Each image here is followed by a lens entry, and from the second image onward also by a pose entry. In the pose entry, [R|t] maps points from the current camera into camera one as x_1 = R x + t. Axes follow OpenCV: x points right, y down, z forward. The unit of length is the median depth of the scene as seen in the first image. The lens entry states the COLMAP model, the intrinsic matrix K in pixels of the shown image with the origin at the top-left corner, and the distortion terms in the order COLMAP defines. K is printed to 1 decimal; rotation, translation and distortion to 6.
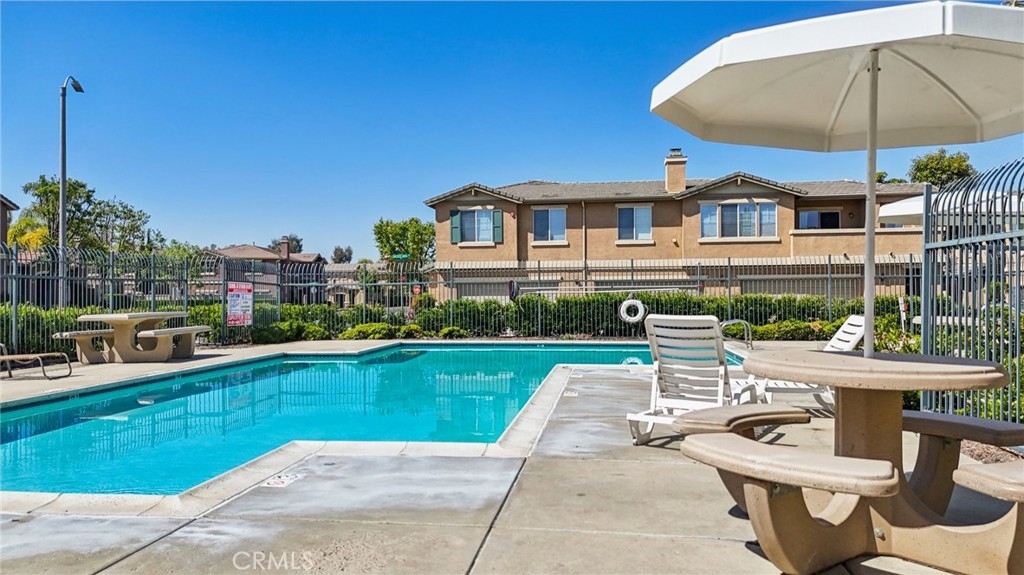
lens RADIAL K [[747.7, 0, 514.1], [0, 747.7, 291.9], [0, 0, 1]] dist [0.109729, -0.133289]
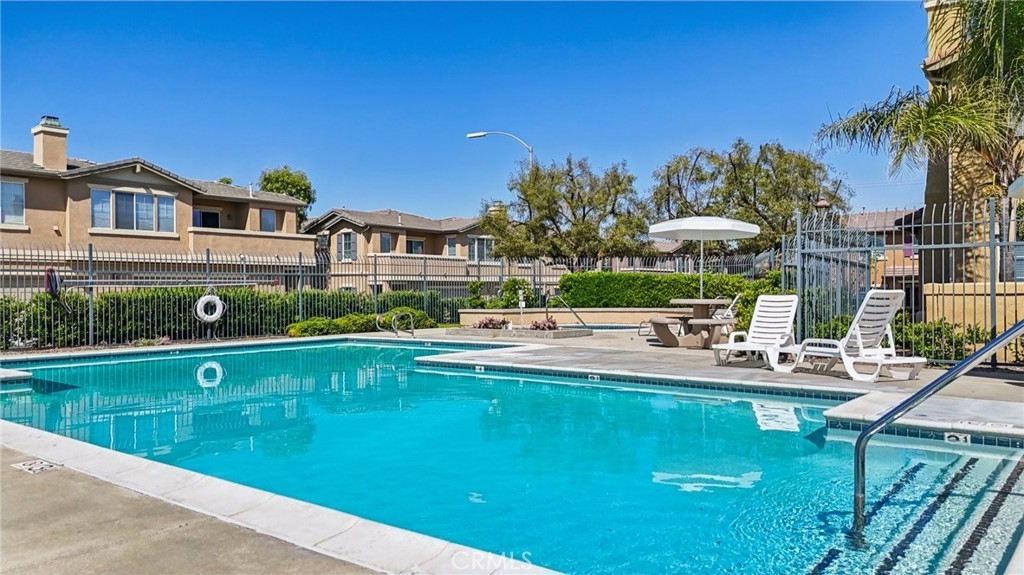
lens RADIAL K [[747.7, 0, 514.1], [0, 747.7, 291.9], [0, 0, 1]] dist [0.109729, -0.133289]
pose [[0.531167, 0.003052, 0.847262, -0.234434], [0.002094, 0.999986, -0.004914, 0.006553], [-0.847264, 0.004384, 0.531153, 0.136788]]
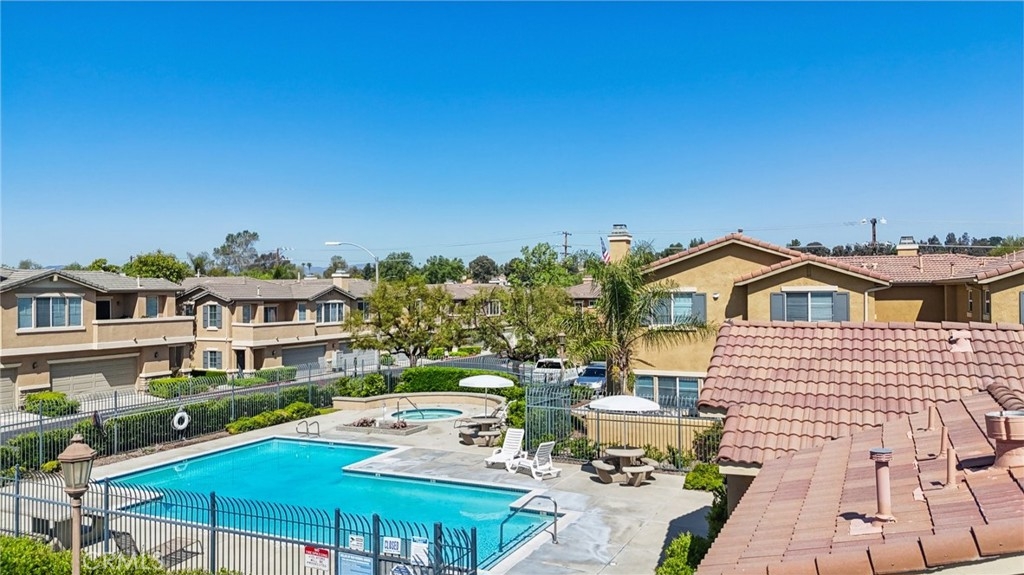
lens RADIAL K [[756.7, 0, 516.4], [0, 756.7, 289.1], [0, 0, 1]] dist [0.033334, -0.004865]
pose [[0.315776, 0.008796, 0.948793, -0.564080], [0.004157, 0.999935, -0.010654, -0.114917], [-0.948825, 0.007308, 0.315719, -0.008274]]
